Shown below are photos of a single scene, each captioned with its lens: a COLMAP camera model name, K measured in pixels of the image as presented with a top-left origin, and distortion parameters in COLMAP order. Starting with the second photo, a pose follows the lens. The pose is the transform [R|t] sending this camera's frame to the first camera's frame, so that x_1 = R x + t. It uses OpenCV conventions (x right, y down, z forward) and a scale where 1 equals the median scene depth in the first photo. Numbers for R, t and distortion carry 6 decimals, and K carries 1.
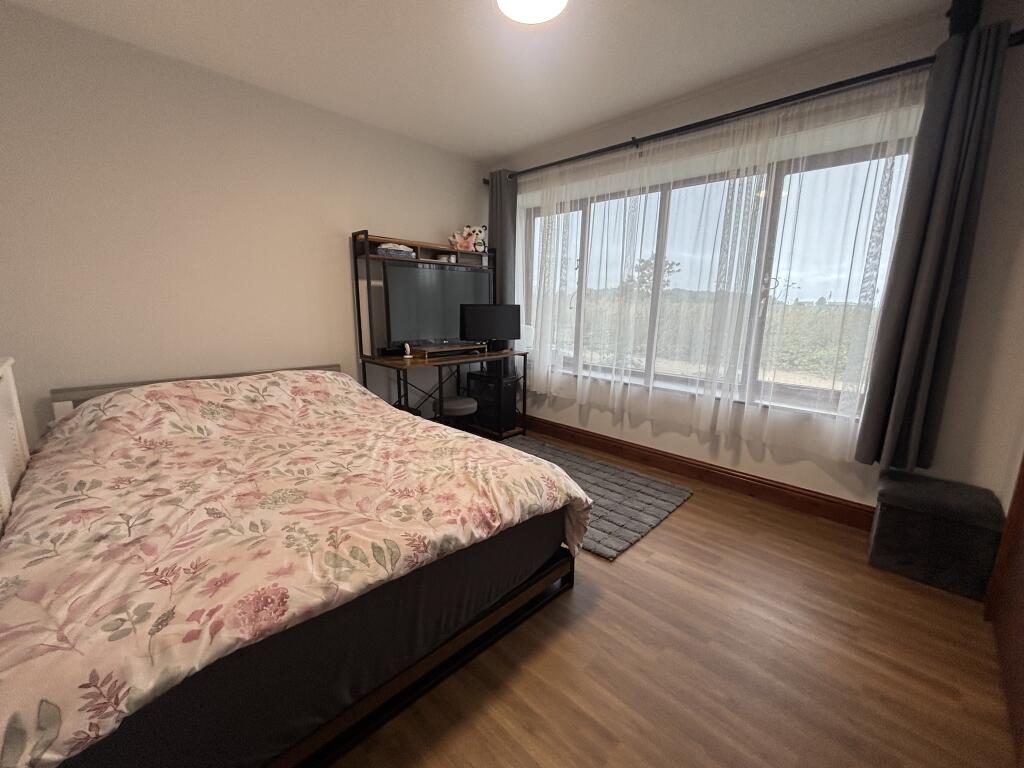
lens RADIAL K [[415.6, 0, 508.8], [0, 415.6, 382.0], [0, 0, 1]] dist [0.016278, -0.000412]
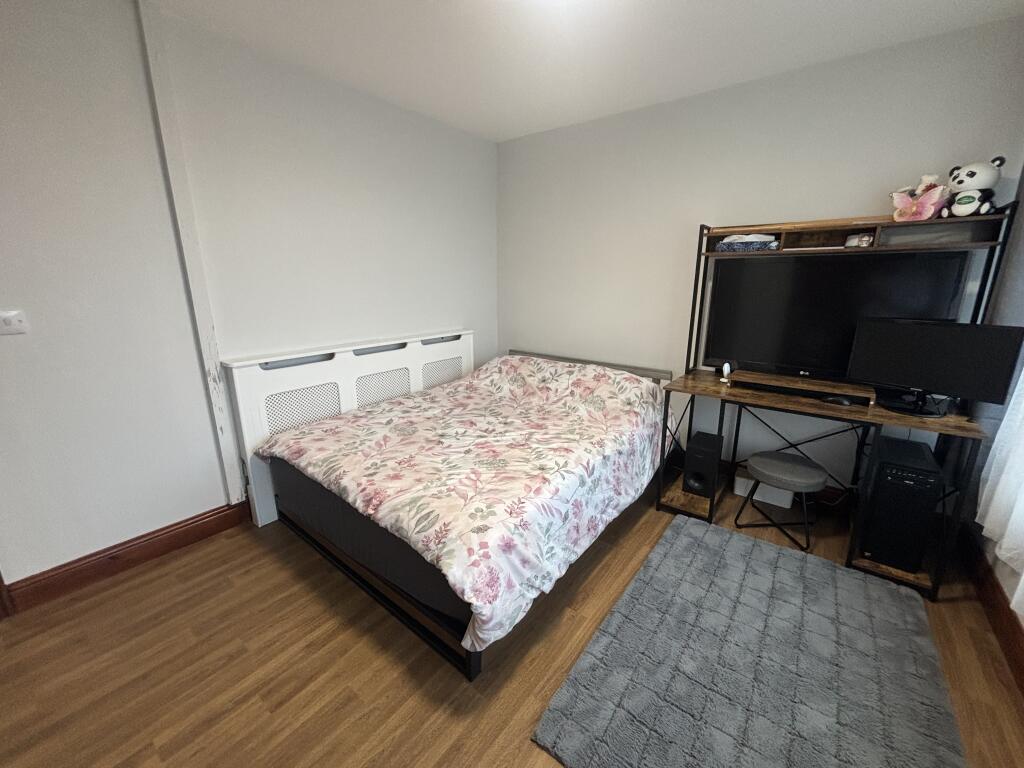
lens RADIAL K [[415.6, 0, 514.9], [0, 415.6, 382.5], [0, 0, 1]] dist [0.016278, -0.000412]
pose [[0.117880, 0.230799, -0.965834, 0.851460], [-0.185766, 0.960571, 0.206868, -0.265090], [0.975498, 0.155033, 0.156106, 0.901439]]
